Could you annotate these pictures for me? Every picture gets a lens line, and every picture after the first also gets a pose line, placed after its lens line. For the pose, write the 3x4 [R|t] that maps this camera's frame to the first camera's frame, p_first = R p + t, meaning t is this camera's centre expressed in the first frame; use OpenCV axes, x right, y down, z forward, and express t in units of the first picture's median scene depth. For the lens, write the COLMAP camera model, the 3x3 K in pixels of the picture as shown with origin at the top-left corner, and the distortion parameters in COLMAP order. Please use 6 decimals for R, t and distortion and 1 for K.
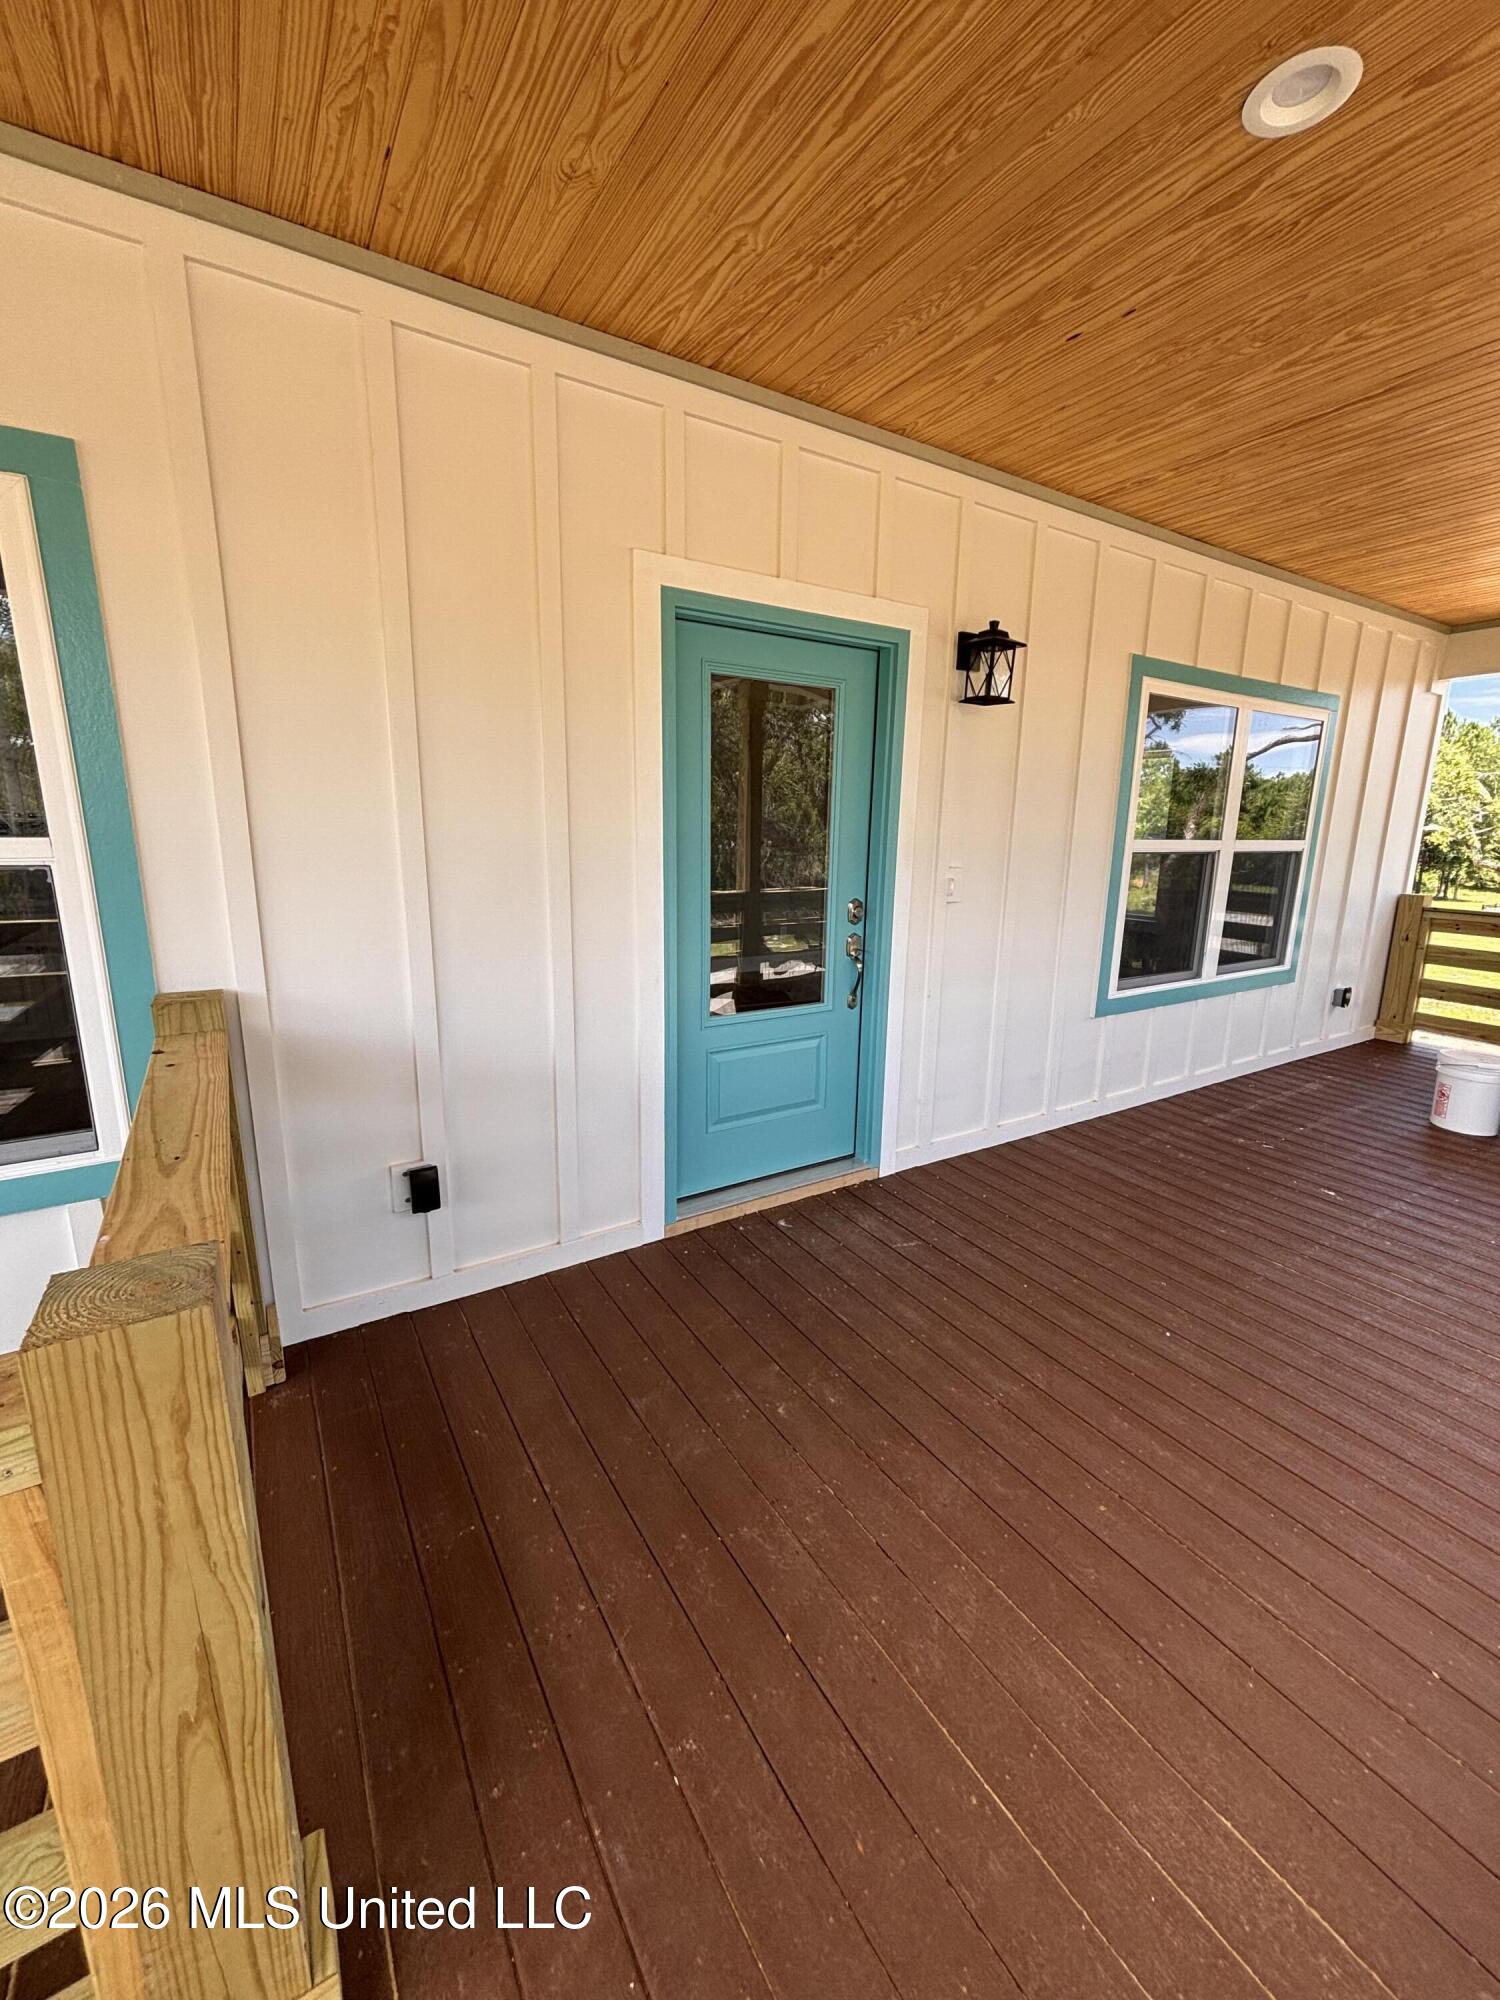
lens RADIAL K [[800.1, 0, 750.0], [0, 800.1, 1000.0], [0, 0, 1]] dist [-0.002500, 0.000587]
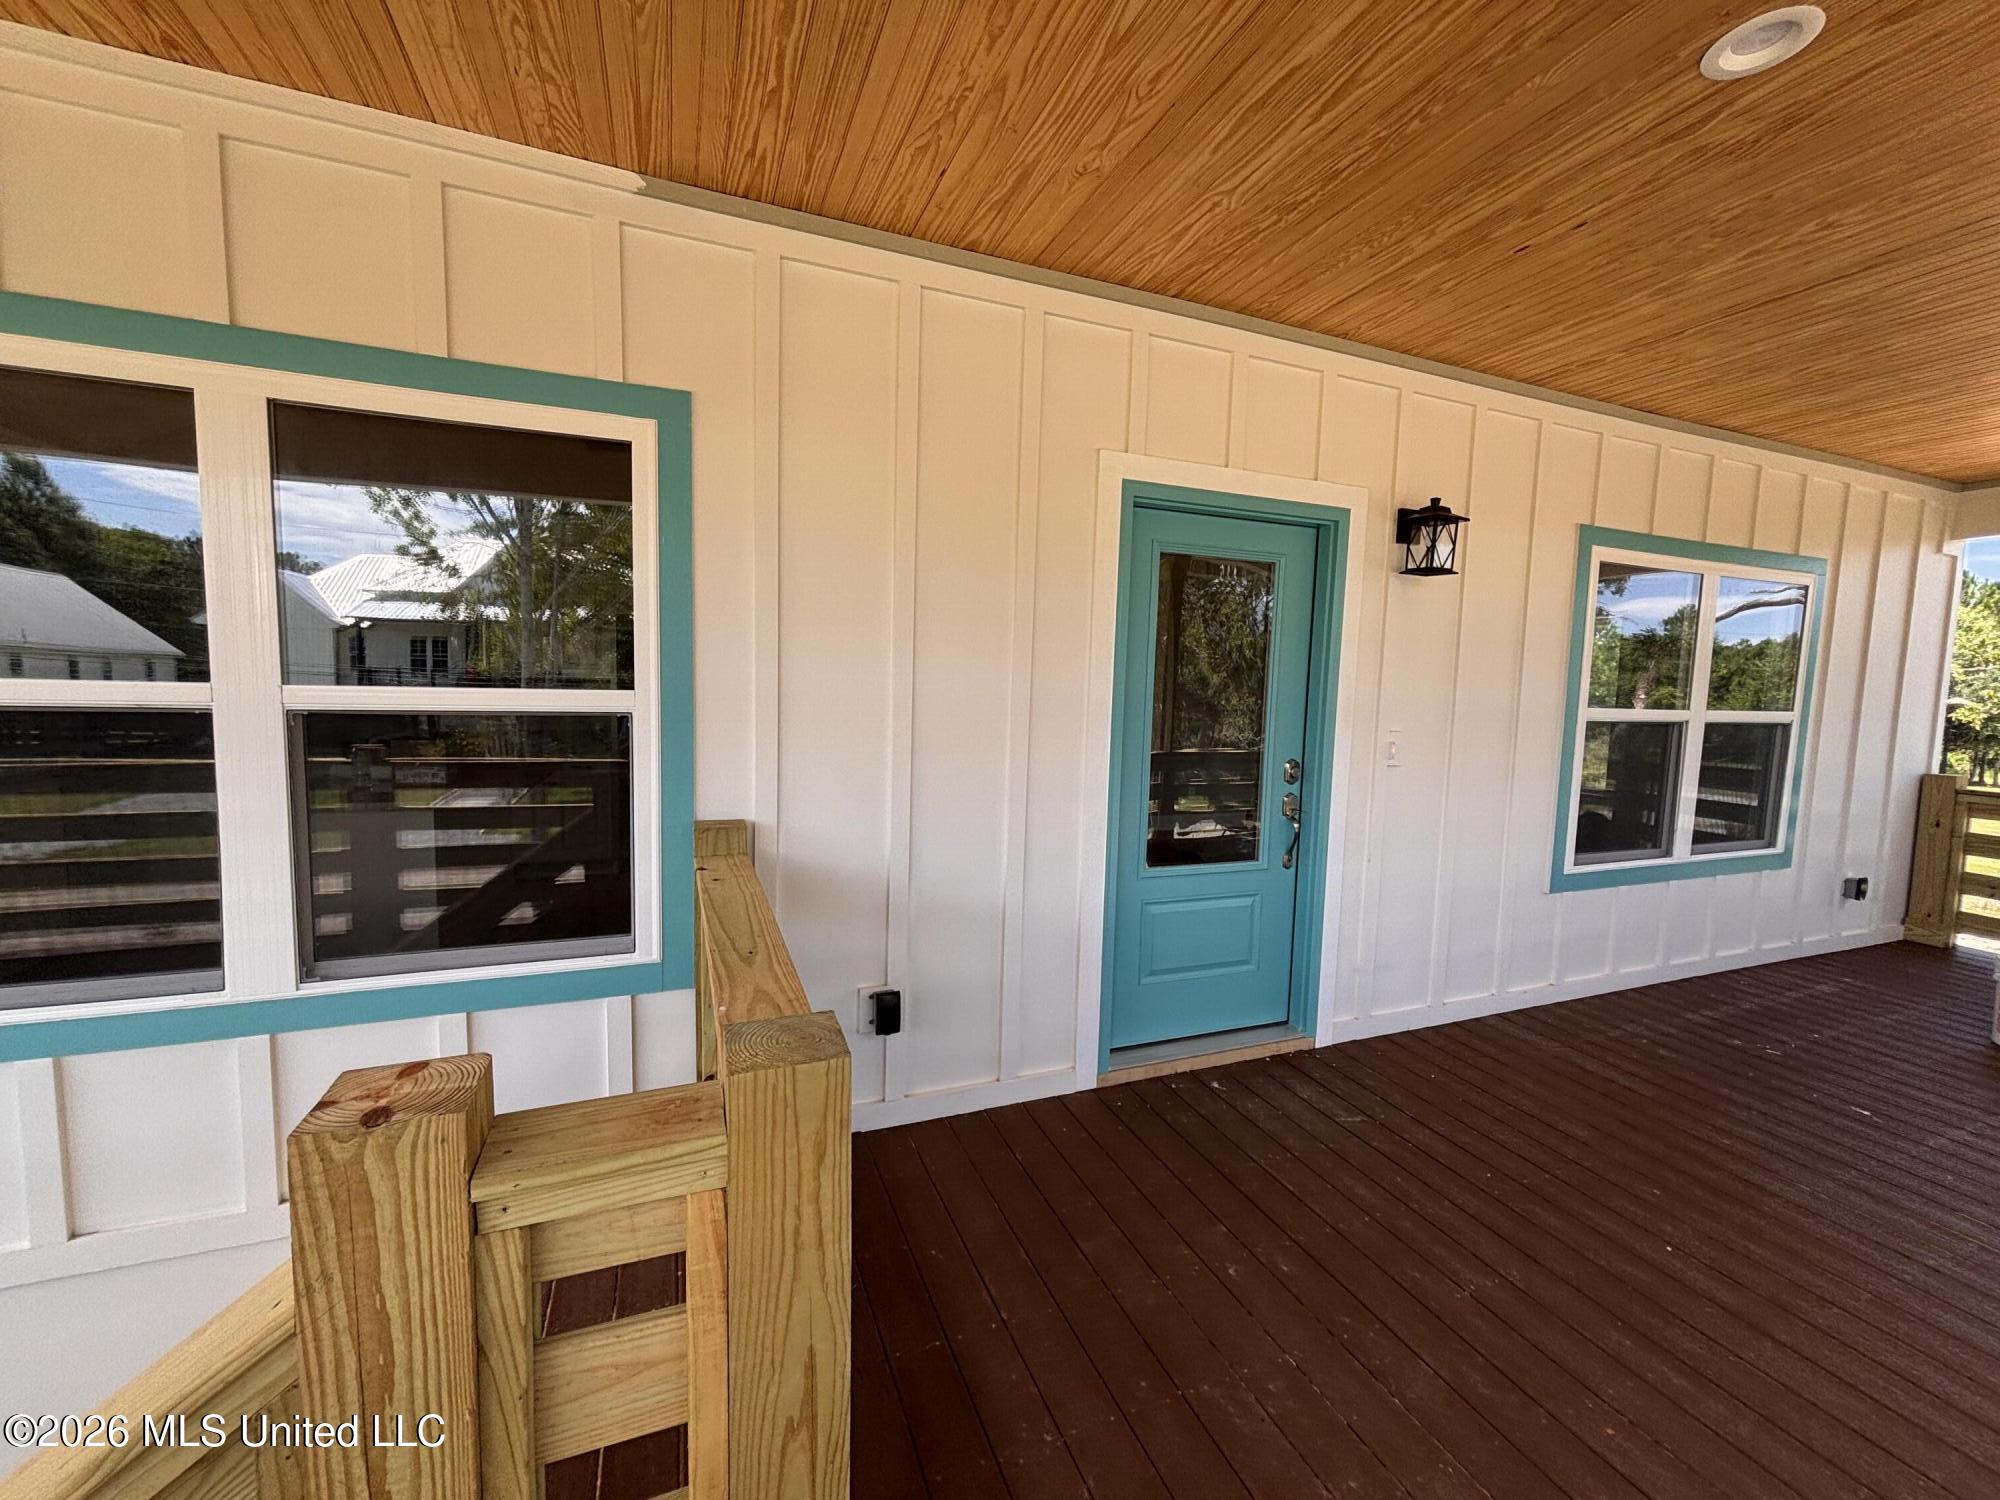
lens RADIAL K [[800.1, 0, 993.3], [0, 800.1, 756.3], [0, 0, 1]] dist [-0.002500, 0.000587]
pose [[0.983661, 0.027148, -0.177970, -0.071601], [-0.049902, 0.990945, -0.124653, 0.017400], [0.172974, 0.131497, 0.976109, -0.072397]]
